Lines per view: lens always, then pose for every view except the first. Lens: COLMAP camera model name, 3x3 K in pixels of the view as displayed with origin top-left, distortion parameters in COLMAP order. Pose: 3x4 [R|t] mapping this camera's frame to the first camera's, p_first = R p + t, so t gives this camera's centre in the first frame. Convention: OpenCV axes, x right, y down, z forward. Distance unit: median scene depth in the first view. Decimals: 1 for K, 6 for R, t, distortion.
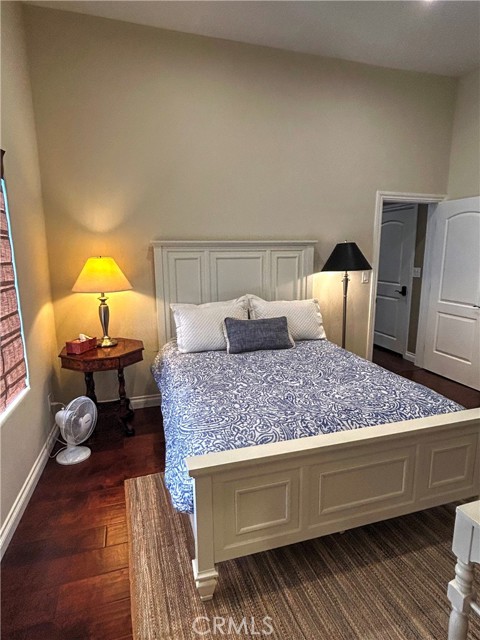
lens RADIAL K [[375.4, 0, 240.0], [0, 375.4, 320.0], [0, 0, 1]] dist [0.046192, 0.000253]
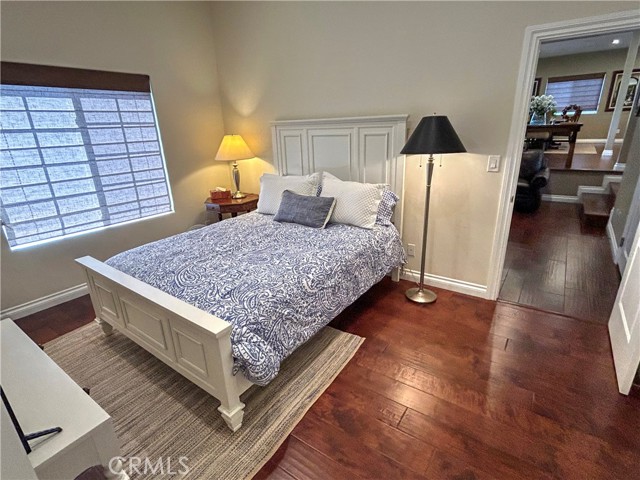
lens RADIAL K [[326.5, 0, 320.0], [0, 326.5, 240.0], [0, 0, 1]] dist [0.002274, 0.000317]
pose [[0.586124, 0.254146, -0.769330, 0.728179], [-0.121917, 0.966384, 0.226359, -0.083863], [0.800996, -0.038880, 0.597405, 0.412164]]
